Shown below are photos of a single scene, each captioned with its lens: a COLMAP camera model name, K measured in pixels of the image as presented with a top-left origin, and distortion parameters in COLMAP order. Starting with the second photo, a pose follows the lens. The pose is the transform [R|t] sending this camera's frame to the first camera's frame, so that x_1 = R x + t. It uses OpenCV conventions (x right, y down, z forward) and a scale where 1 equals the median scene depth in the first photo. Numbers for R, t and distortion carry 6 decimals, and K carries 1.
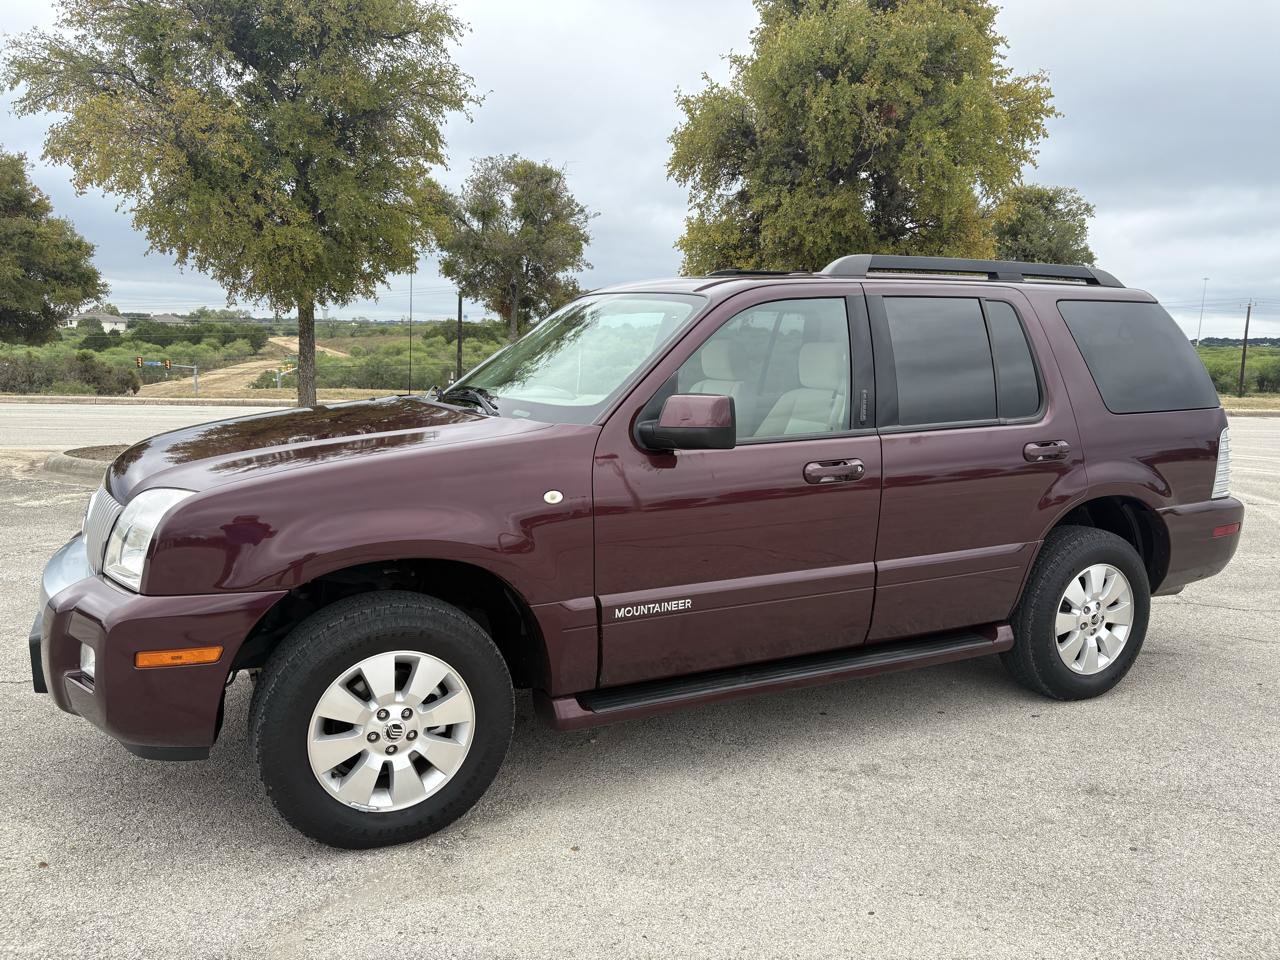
lens RADIAL K [[968.4, 0, 642.1], [0, 968.4, 489.7], [0, 0, 1]] dist [0.038180, -0.040522]
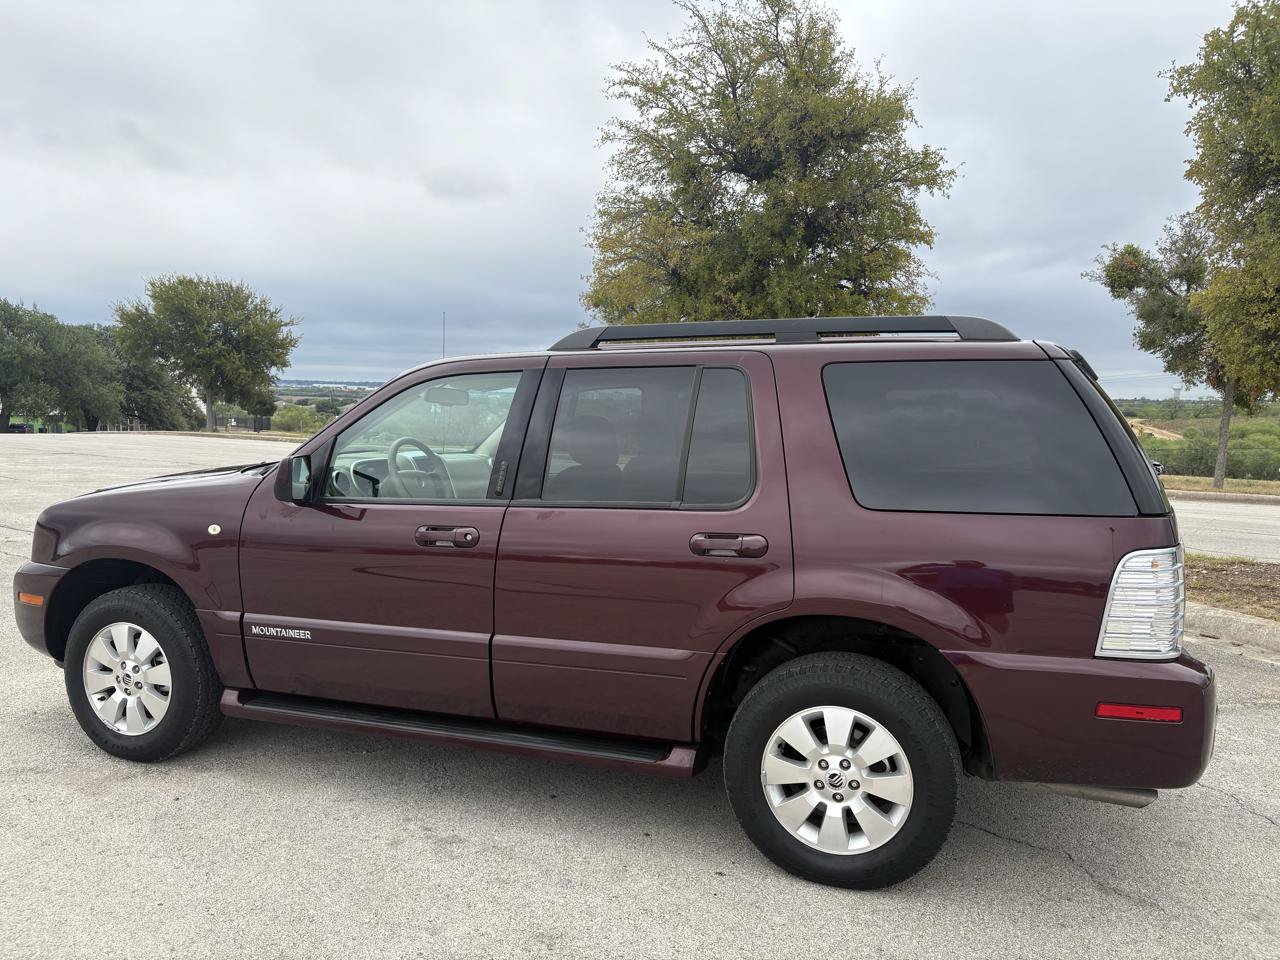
lens RADIAL K [[968.4, 0, 636.3], [0, 968.4, 496.5], [0, 0, 1]] dist [0.038180, -0.040522]
pose [[0.686911, 0.058600, -0.724376, 0.848604], [-0.113455, 0.993170, -0.027242, -0.044403], [0.717831, 0.100896, 0.688867, 0.334339]]
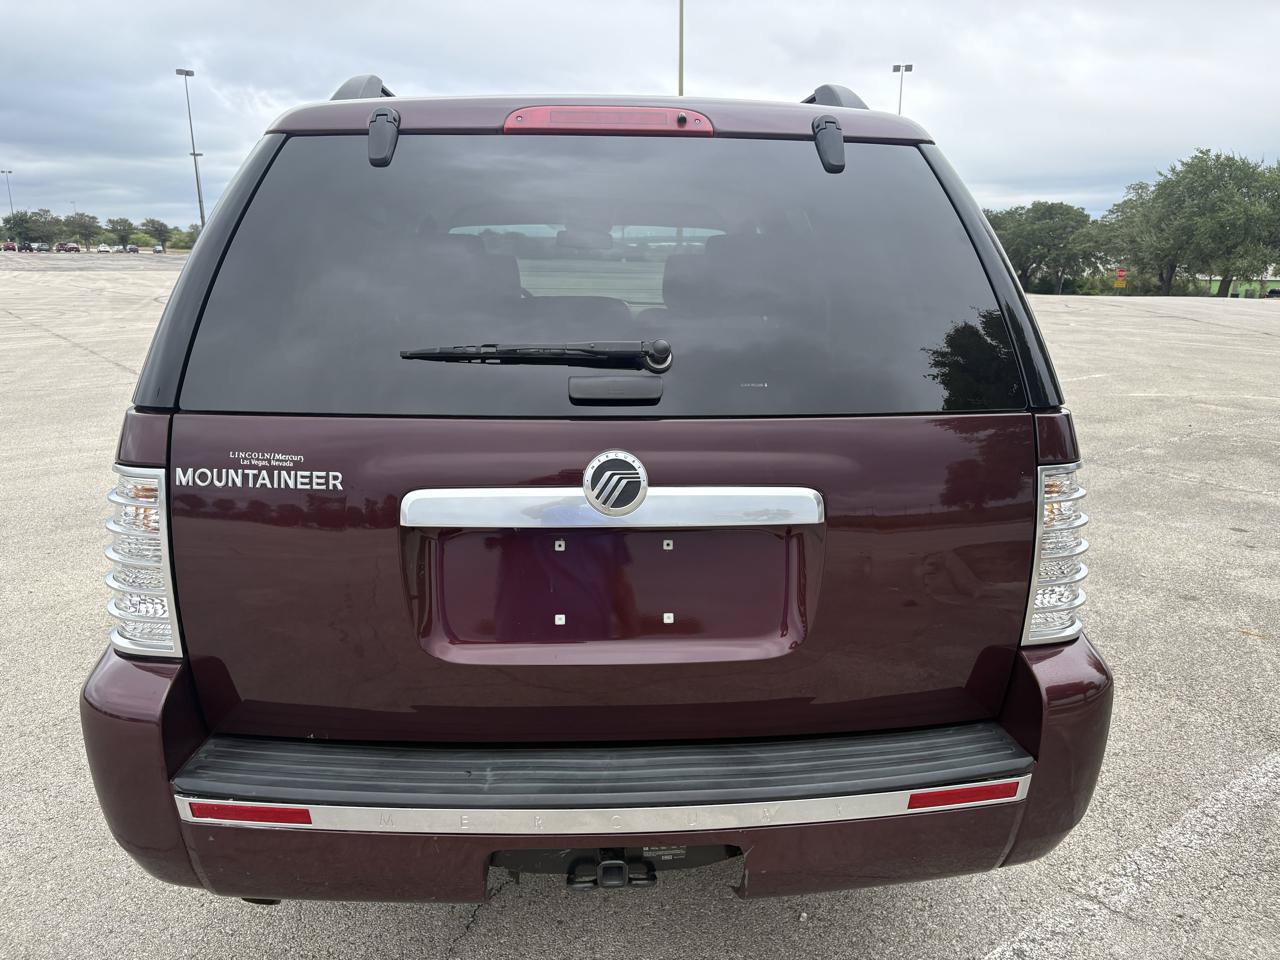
lens RADIAL K [[968.4, 0, 634.1], [0, 968.4, 486.5], [0, 0, 1]] dist [0.038180, -0.040522]
pose [[-0.402082, 0.188835, -0.895919, 0.875477], [-0.151601, 0.951264, 0.268538, -0.195912], [0.902966, 0.243797, -0.353859, 1.378066]]
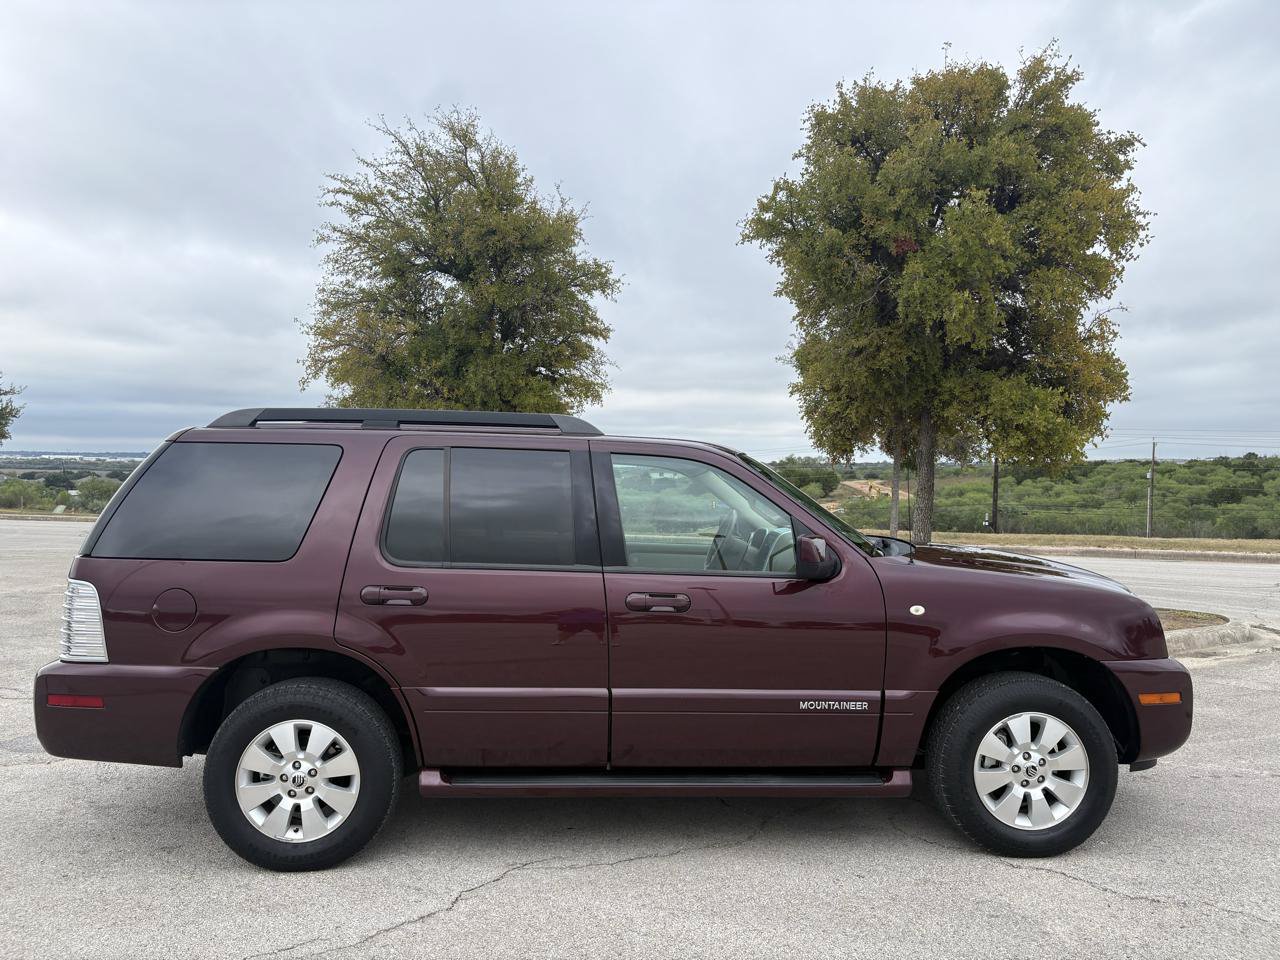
lens RADIAL K [[968.4, 0, 634.5], [0, 968.4, 493.0], [0, 0, 1]] dist [0.038180, -0.040522]
pose [[0.831797, -0.007971, -0.555023, 1.253263], [-0.070538, 0.990273, -0.119935, -0.021464], [0.550580, 0.138912, 0.823143, 0.194551]]
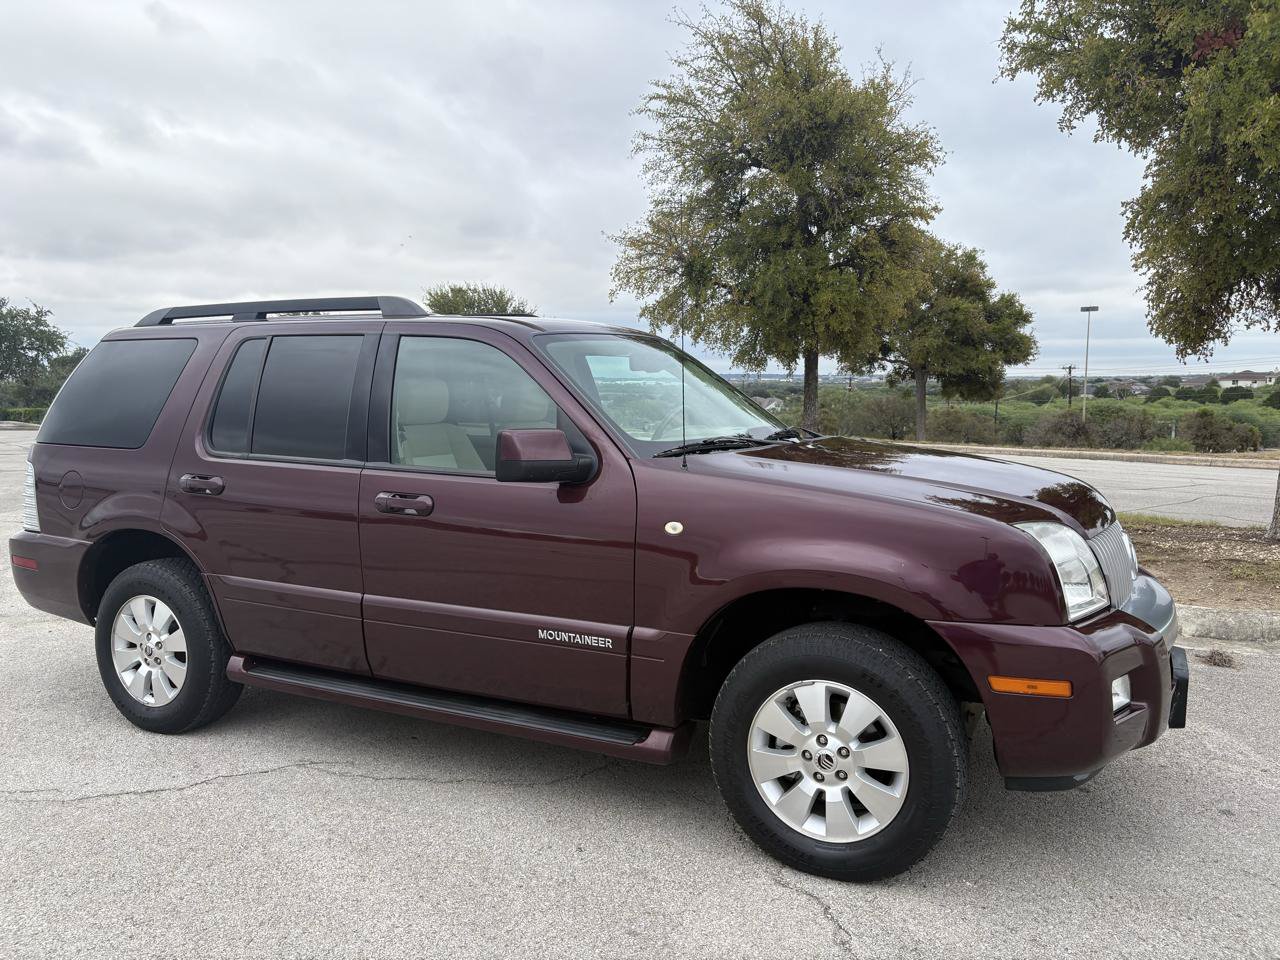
lens RADIAL K [[968.4, 0, 639.4], [0, 968.4, 487.0], [0, 0, 1]] dist [0.038180, -0.040522]
pose [[0.444118, 0.061792, -0.893835, 1.570111], [-0.116774, 0.993102, 0.010633, -0.073942], [0.888326, 0.099654, 0.448270, 0.771024]]
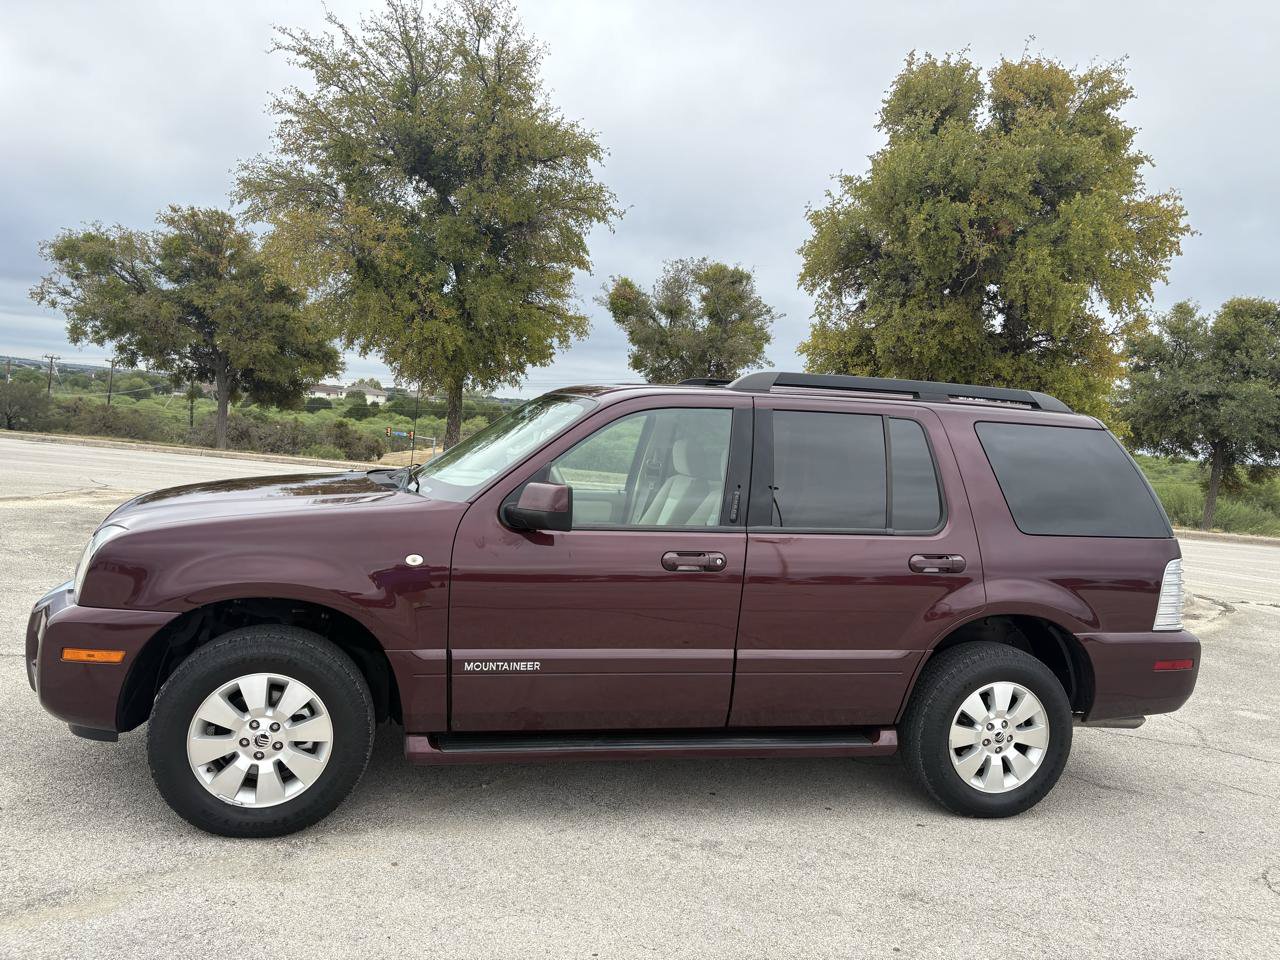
lens RADIAL K [[968.4, 0, 639.1], [0, 968.4, 485.4], [0, 0, 1]] dist [0.038180, -0.040522]
pose [[0.972656, 0.069570, -0.221584, 0.293867], [-0.090887, 0.992010, -0.087496, -0.002773], [0.213727, 0.105242, 0.971208, -0.075781]]
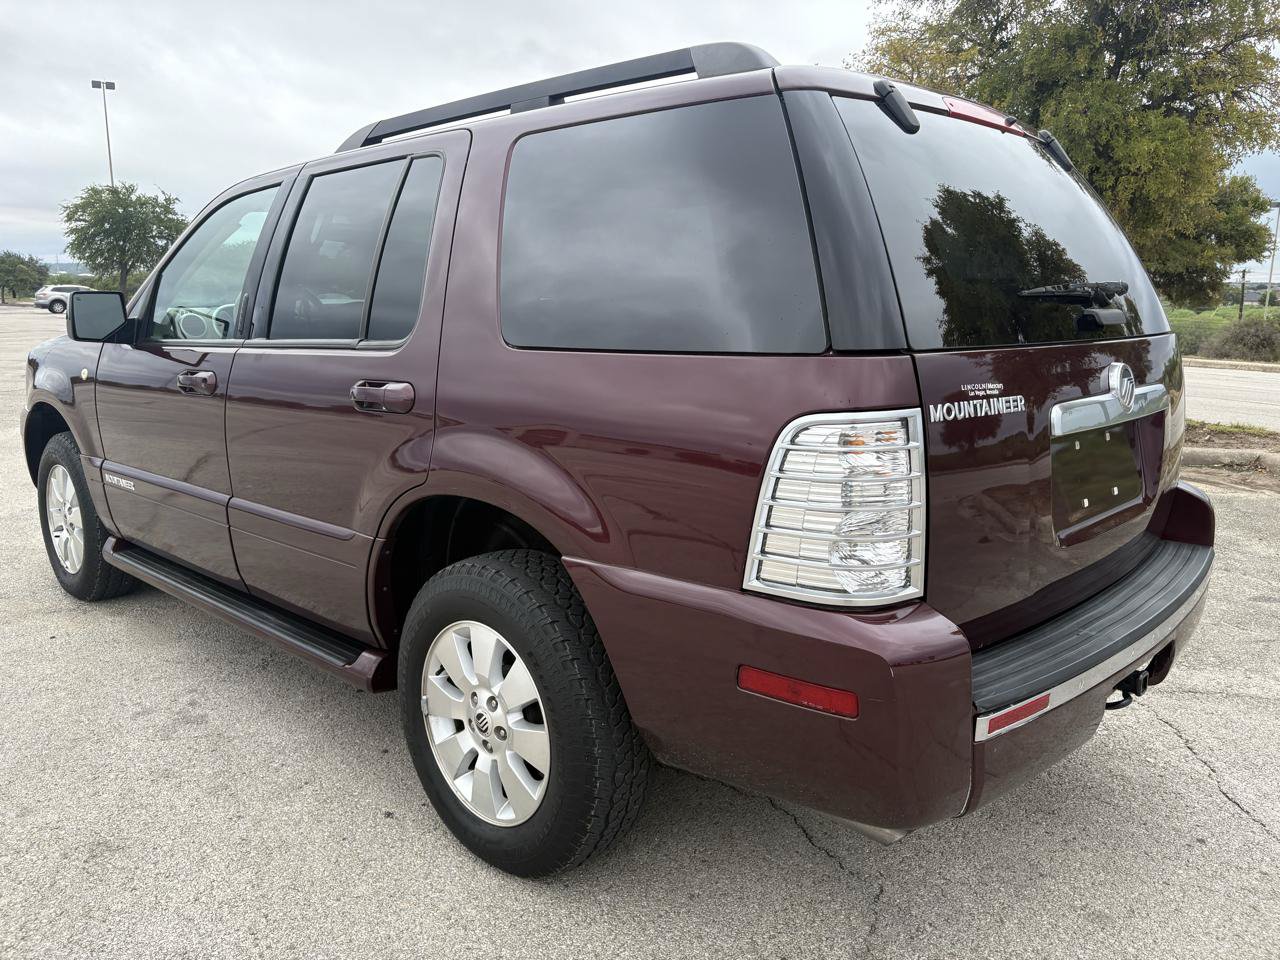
lens RADIAL K [[968.4, 0, 637.3], [0, 968.4, 486.0], [0, 0, 1]] dist [0.038180, -0.040522]
pose [[0.334436, 0.164853, -0.927888, 0.932140], [-0.140535, 0.982297, 0.123867, -0.073473], [0.931881, 0.088975, 0.351683, 0.836863]]
